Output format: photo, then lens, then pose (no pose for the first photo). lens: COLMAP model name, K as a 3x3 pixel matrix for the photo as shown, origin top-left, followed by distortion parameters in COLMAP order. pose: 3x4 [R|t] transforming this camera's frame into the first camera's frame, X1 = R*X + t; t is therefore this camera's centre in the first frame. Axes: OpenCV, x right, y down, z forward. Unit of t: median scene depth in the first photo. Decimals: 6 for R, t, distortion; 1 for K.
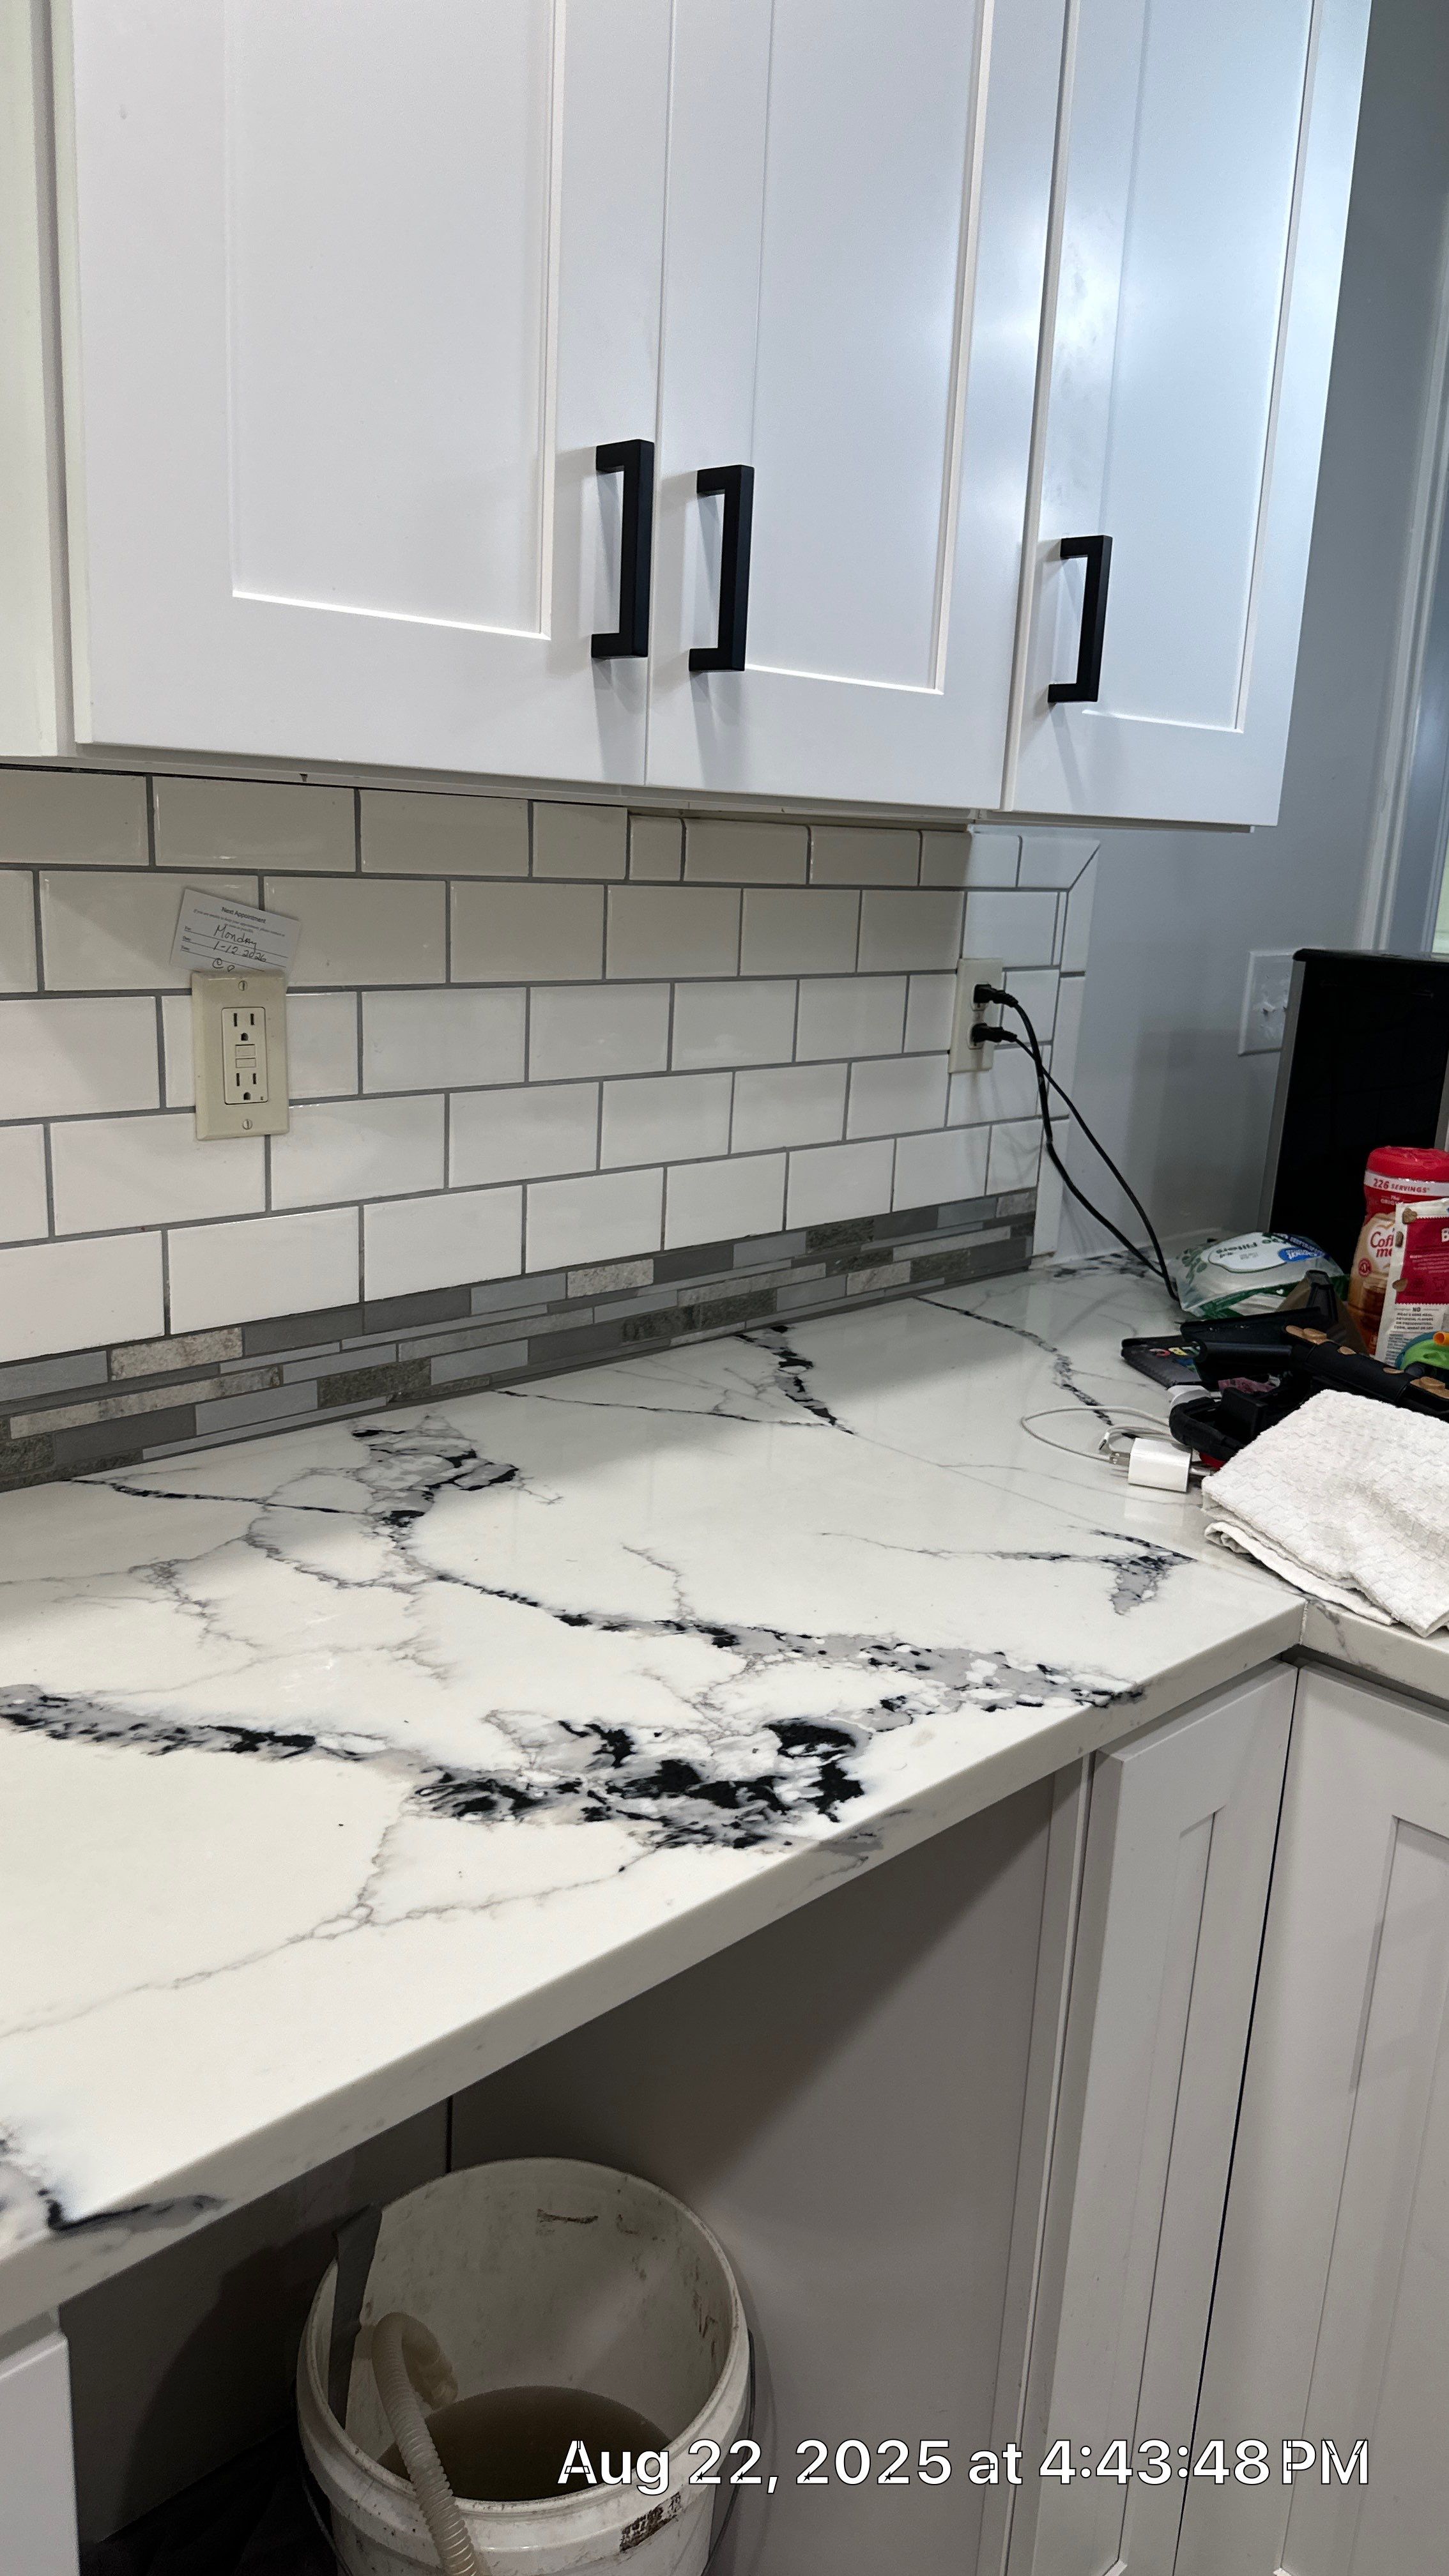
lens RADIAL K [[1806.1, 0, 701.7], [0, 1806.1, 1283.8], [0, 0, 1]] dist [0.134708, -0.270864]
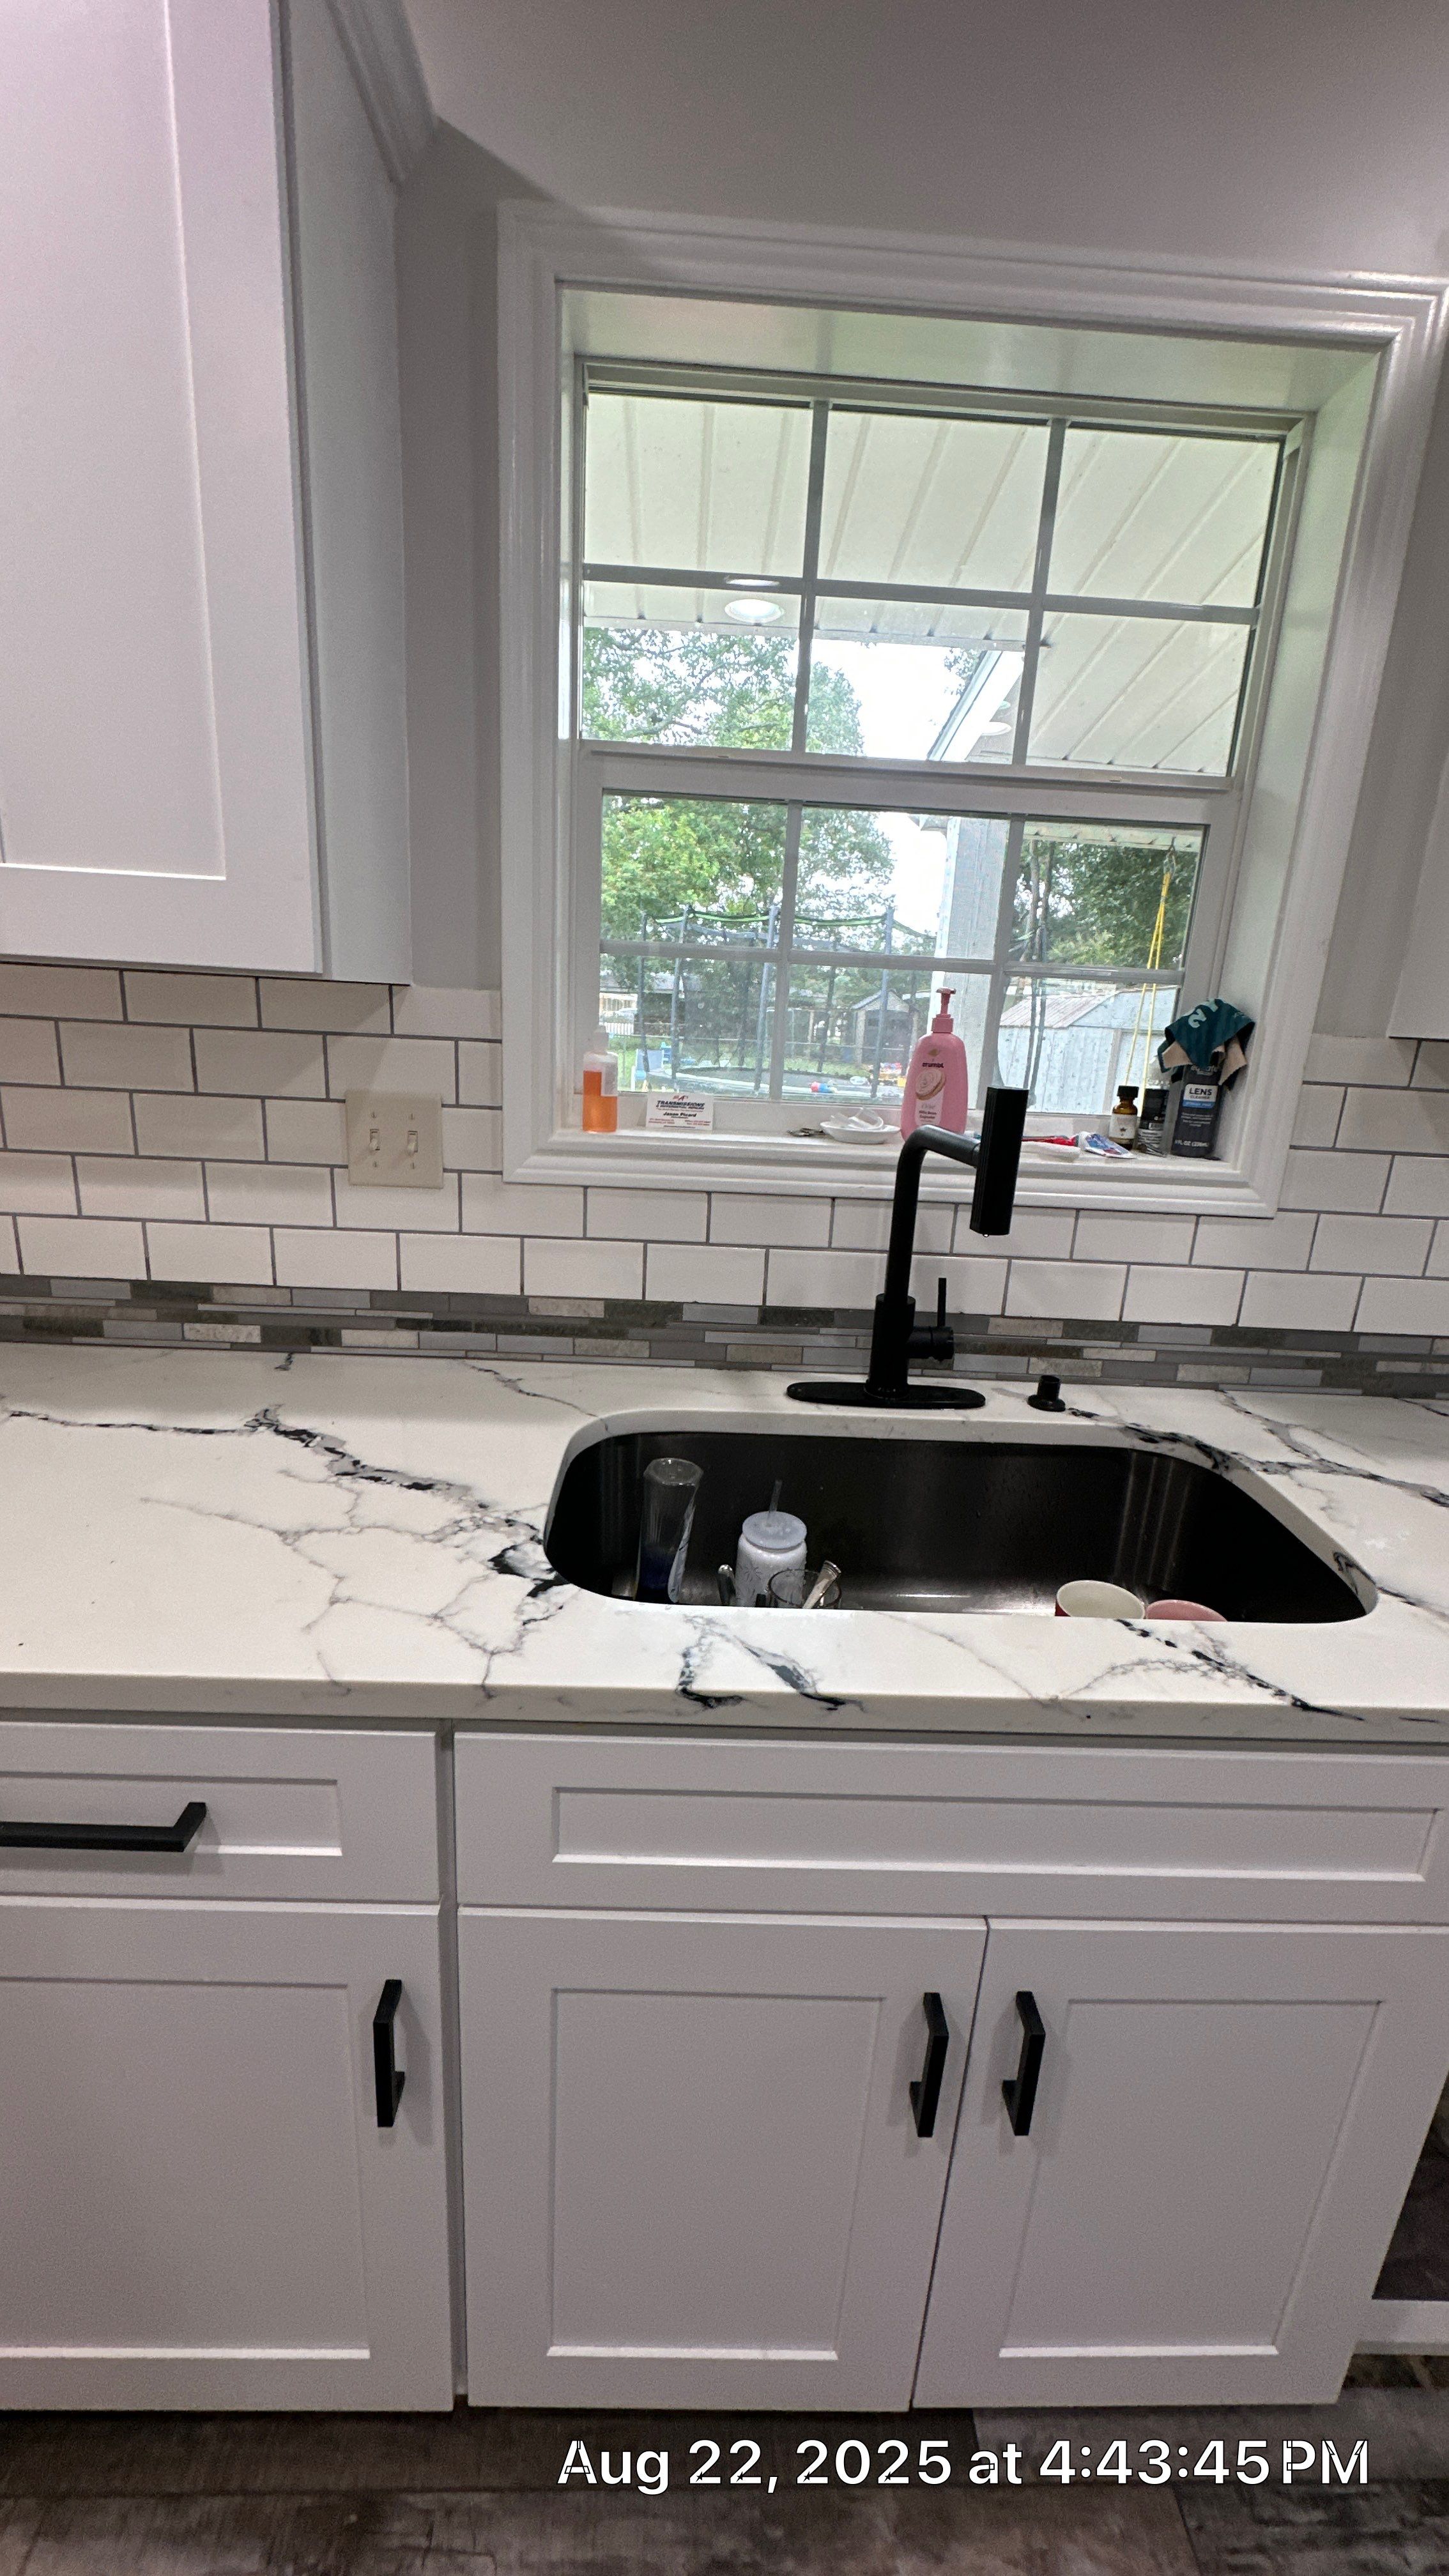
lens RADIAL K [[1022.8, 0, 724.5], [0, 1022.8, 1288.0], [0, 0, 1]] dist [-0.002536, 0.000350]
pose [[0.745094, 0.180142, -0.642171, -0.210485], [-0.184449, 0.980937, 0.061161, 0.059852], [0.640947, 0.072877, 0.764118, -0.338867]]
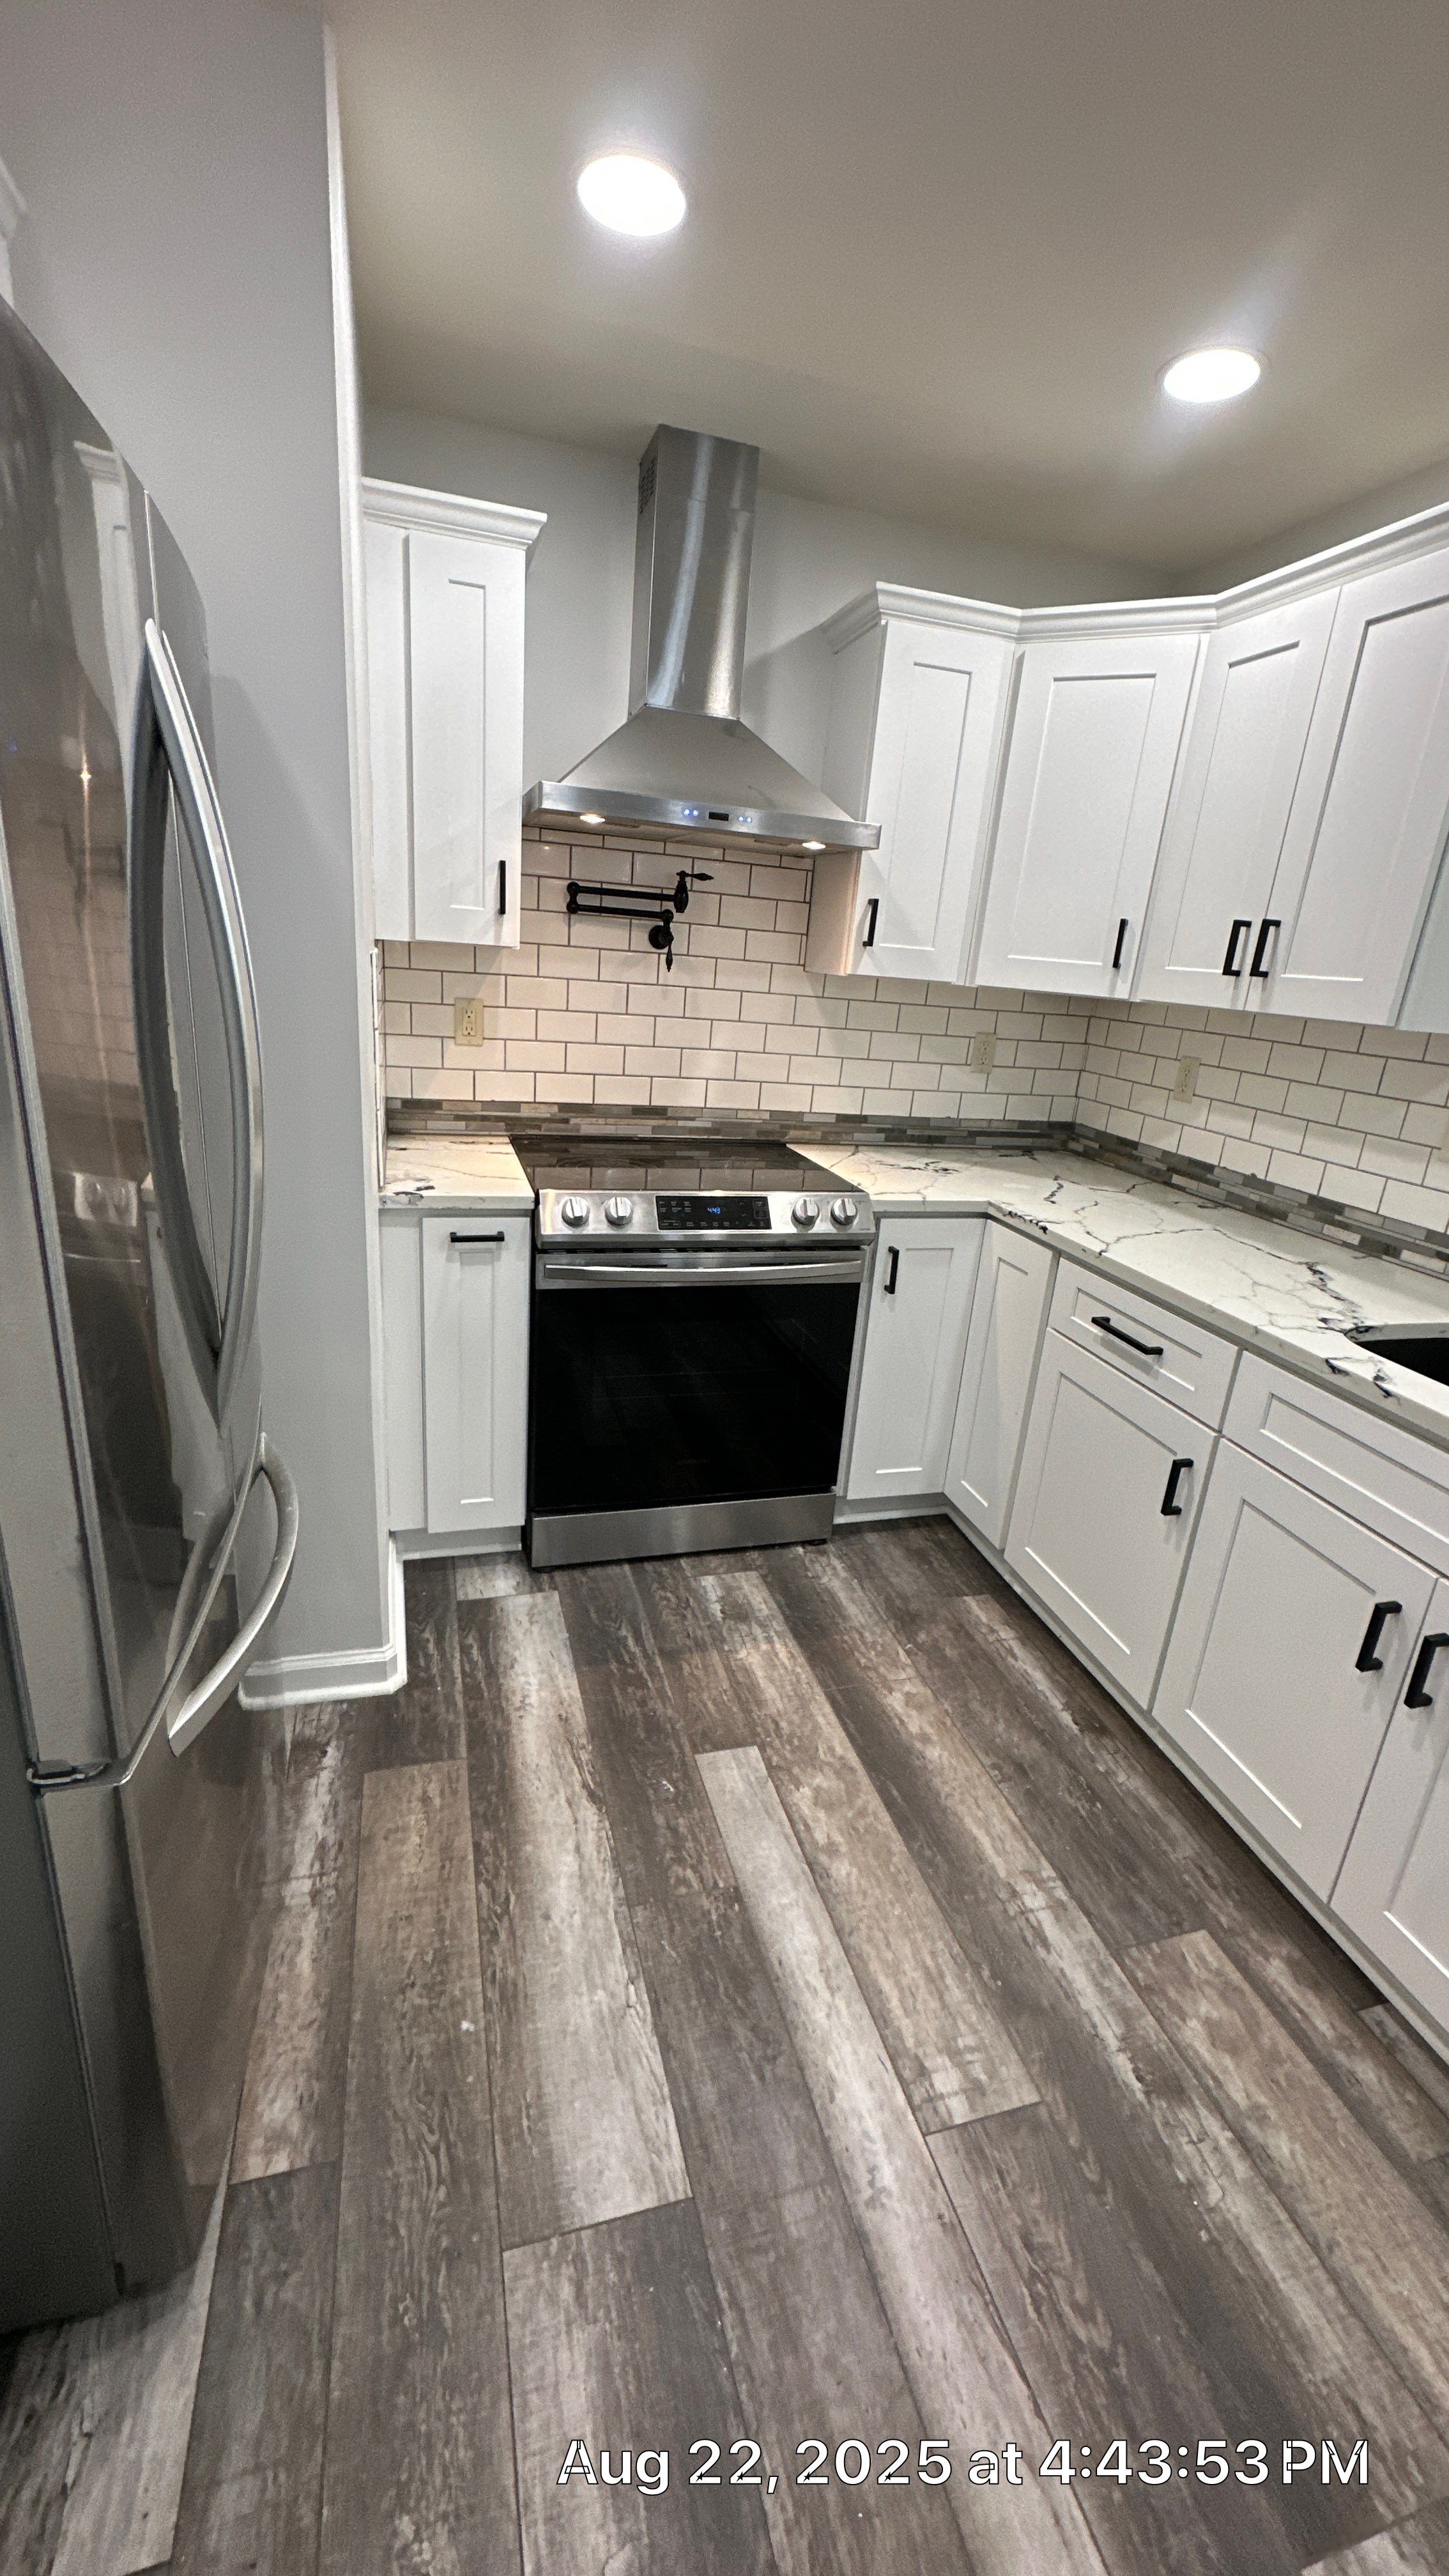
lens RADIAL K [[1025.4, 0, 721.7], [0, 1025.4, 1287.1], [0, 0, 1]] dist [-0.001138, 0.000271]
pose [[-0.457272, 0.201428, -0.866215, 0.875156], [-0.309959, 0.876841, 0.367526, 0.019032], [0.833563, 0.436551, -0.338521, -0.106813]]
